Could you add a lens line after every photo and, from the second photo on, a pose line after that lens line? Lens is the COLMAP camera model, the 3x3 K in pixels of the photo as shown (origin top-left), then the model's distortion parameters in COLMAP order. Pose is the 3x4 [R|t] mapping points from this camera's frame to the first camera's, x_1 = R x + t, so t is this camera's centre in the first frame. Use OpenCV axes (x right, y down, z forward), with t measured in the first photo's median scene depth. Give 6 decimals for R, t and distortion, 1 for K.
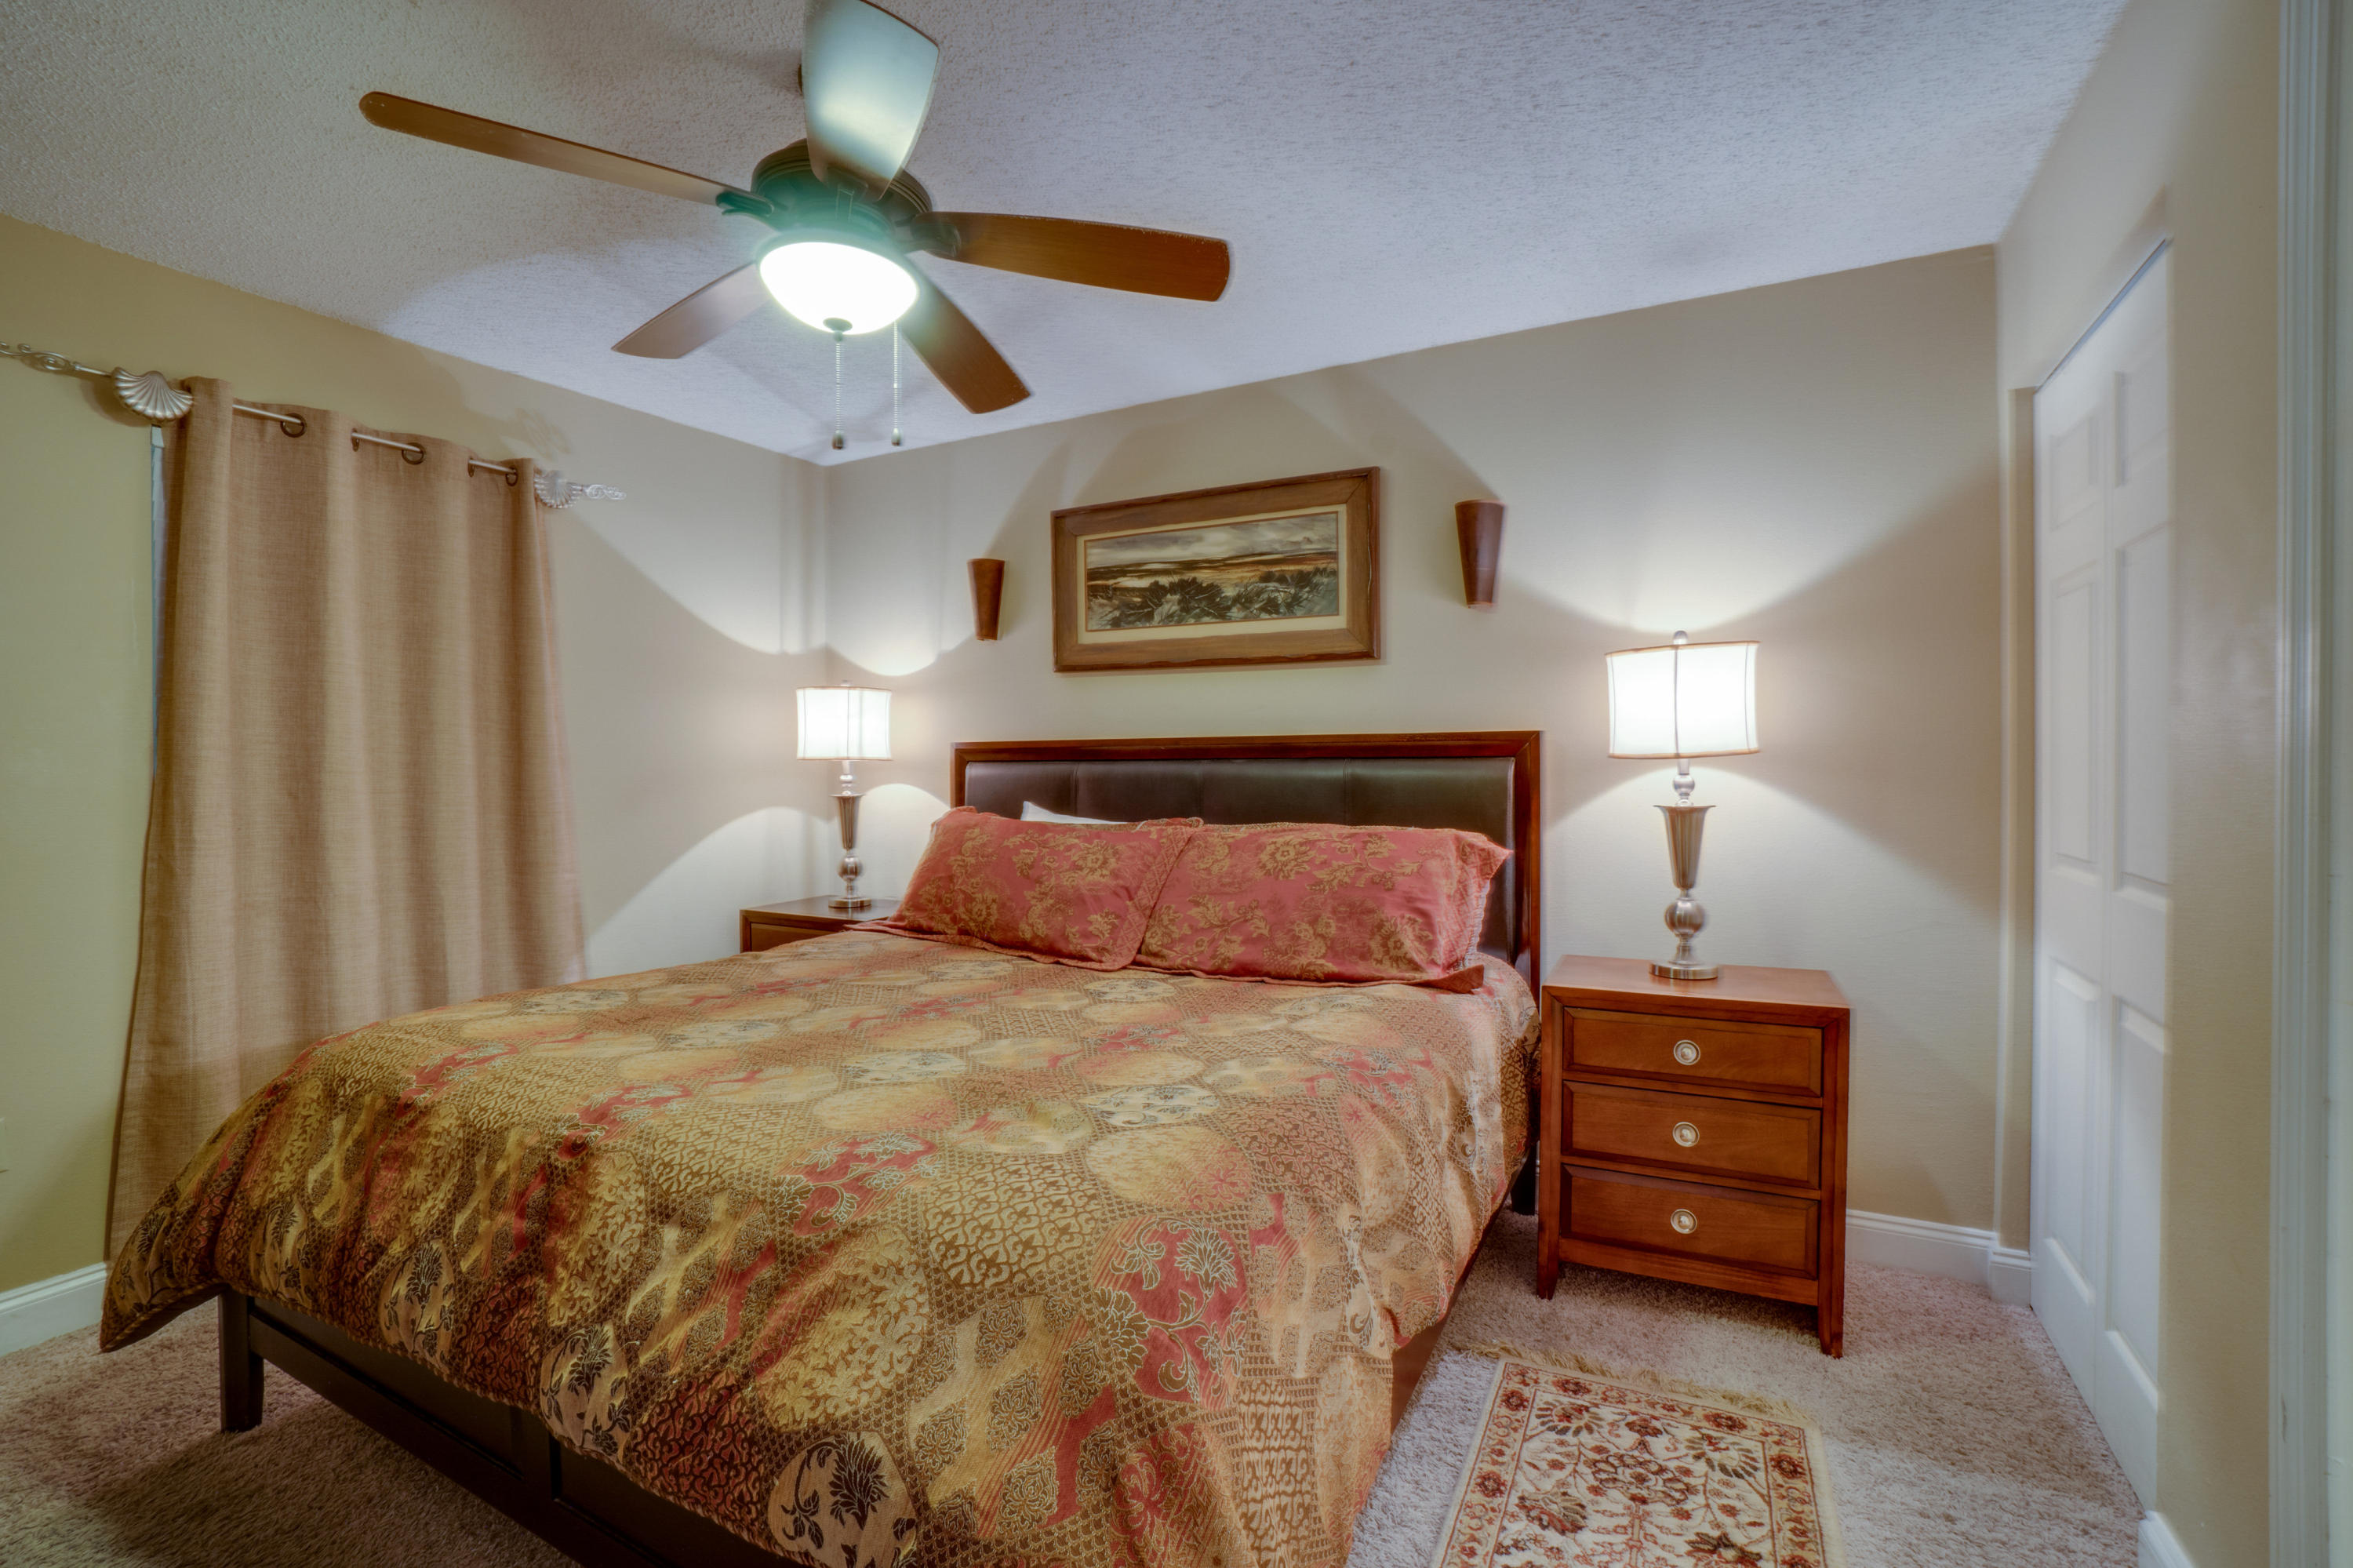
lens RADIAL K [[1025.8, 0, 1155.6], [0, 1025.8, 771.4], [0, 0, 1]] dist [-0.051237, 0.021856]
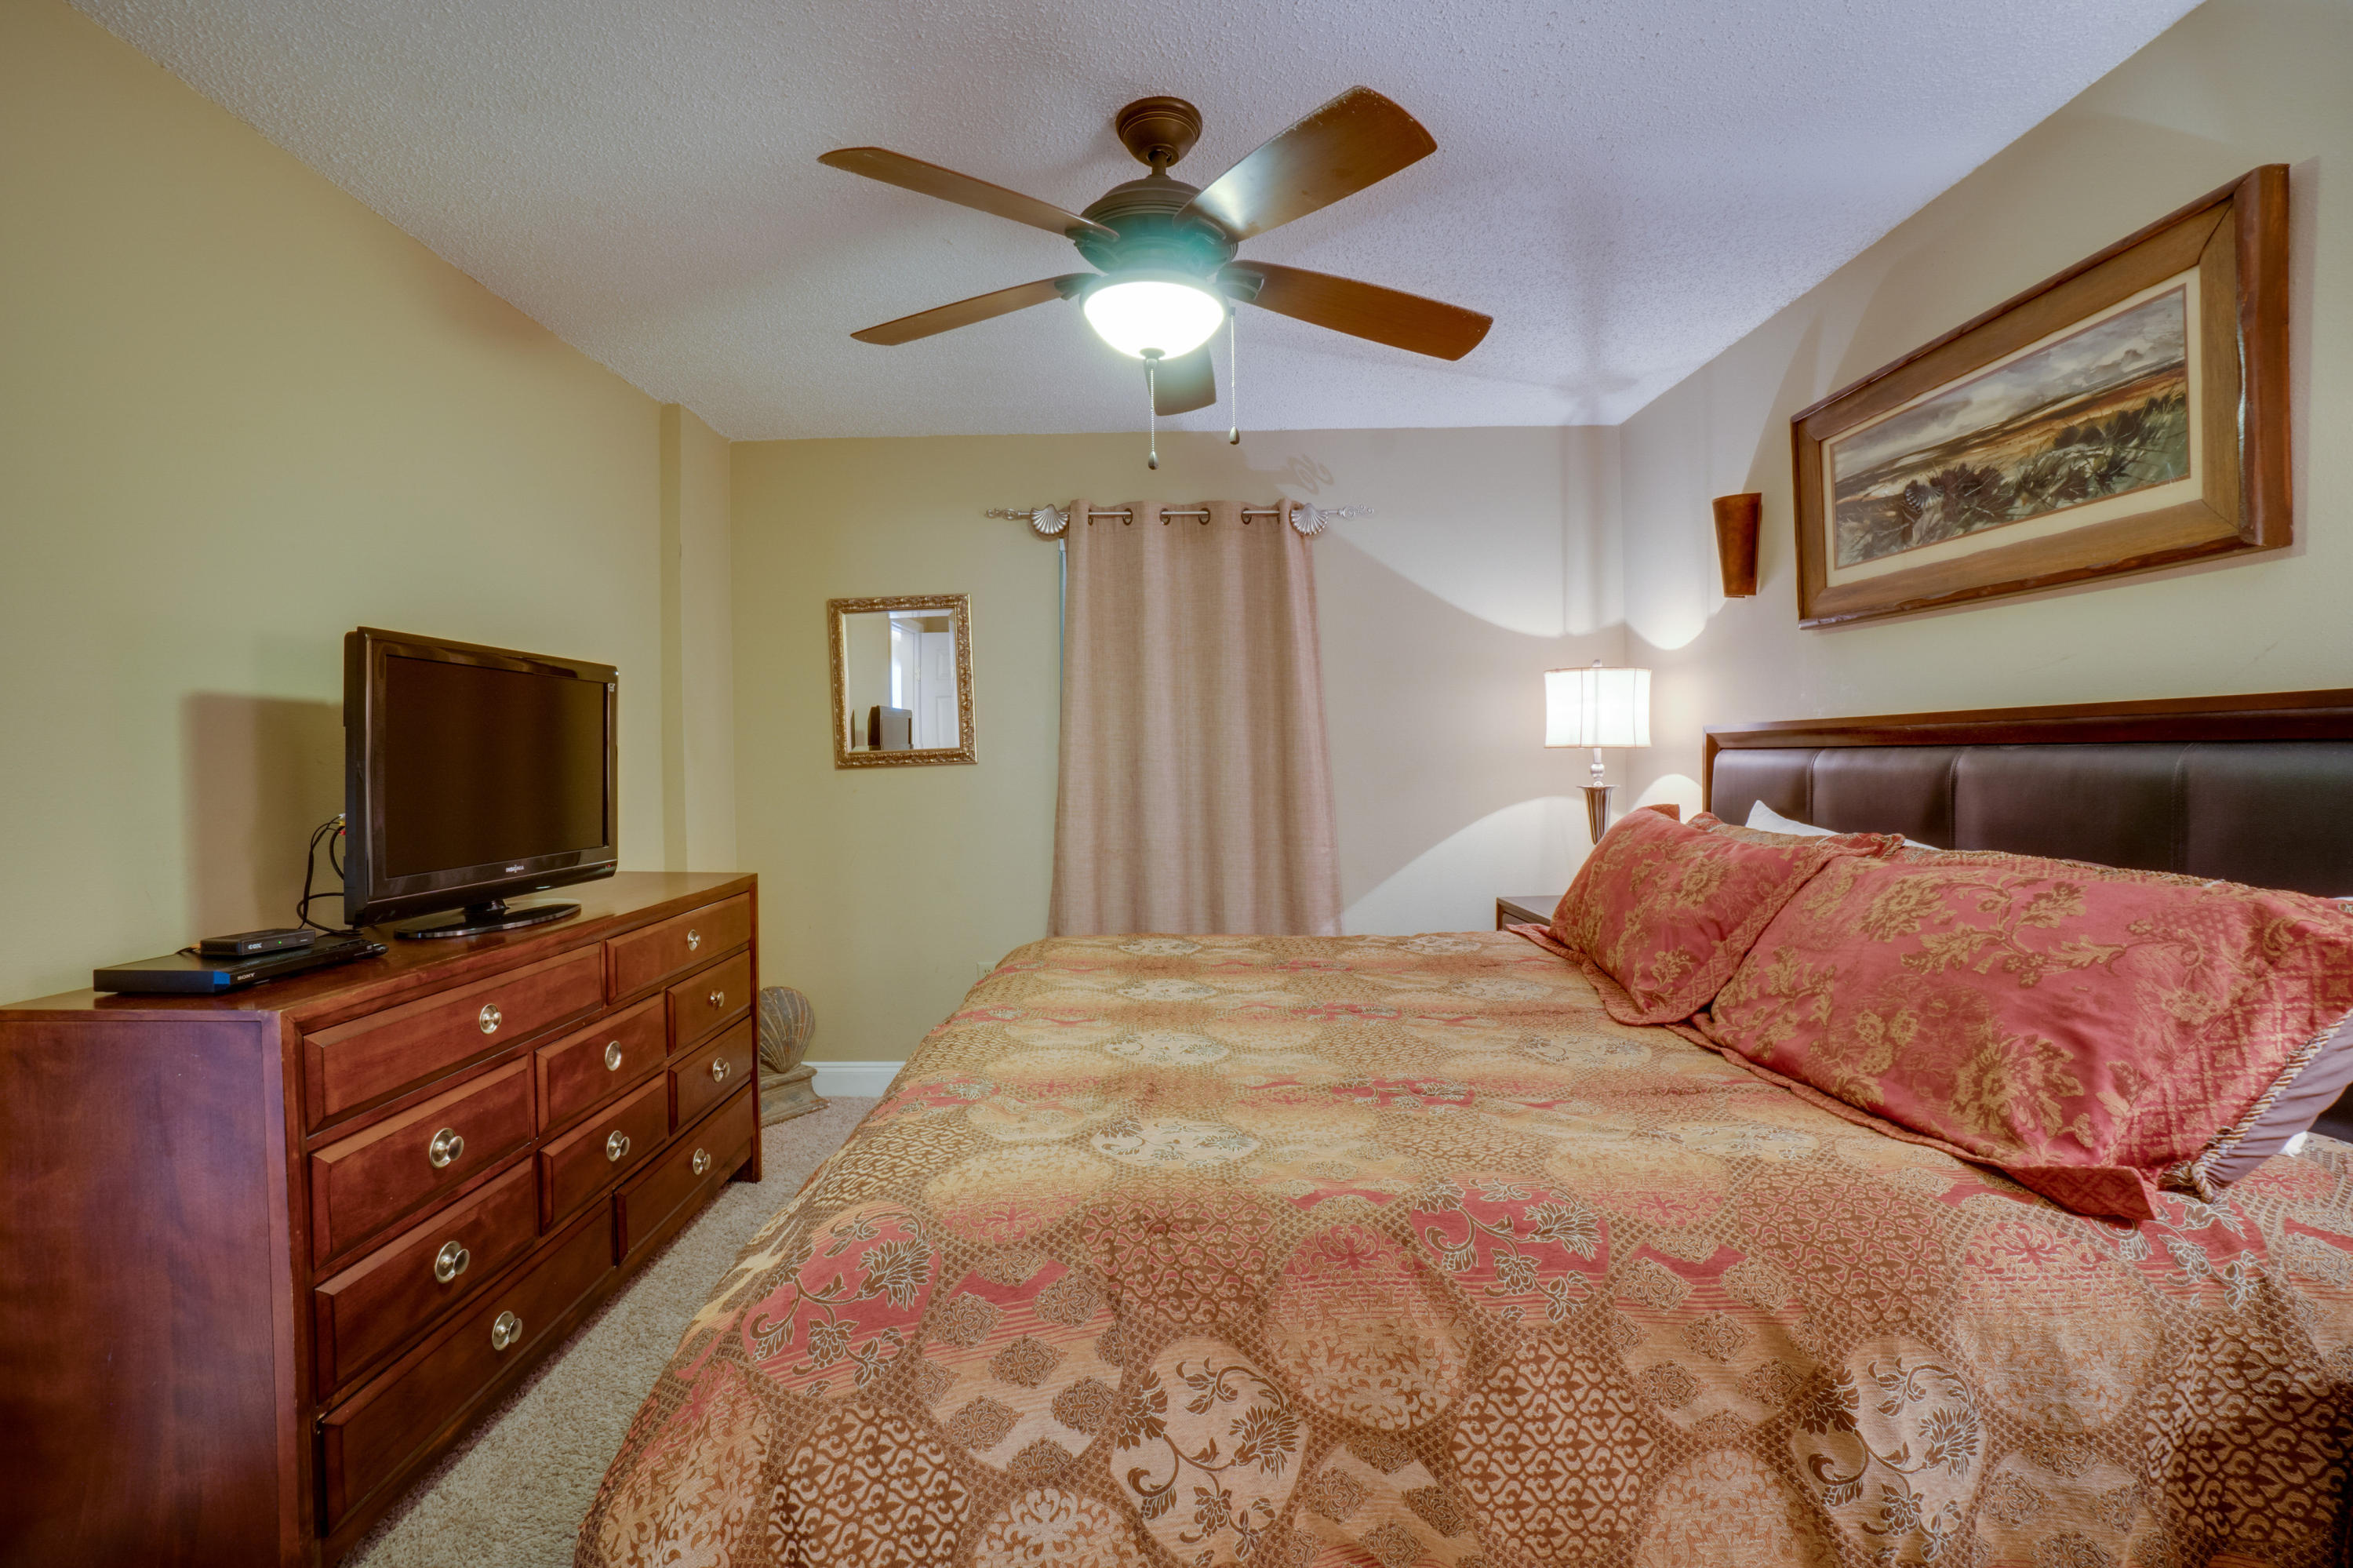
lens RADIAL K [[1025.8, 0, 1155.6], [0, 1025.8, 771.4], [0, 0, 1]] dist [-0.051237, 0.021856]
pose [[0.495132, 0.014408, -0.868699, 0.354812], [0.000326, 0.999859, 0.016769, -0.006523], [0.868818, -0.008586, 0.495057, 0.256516]]
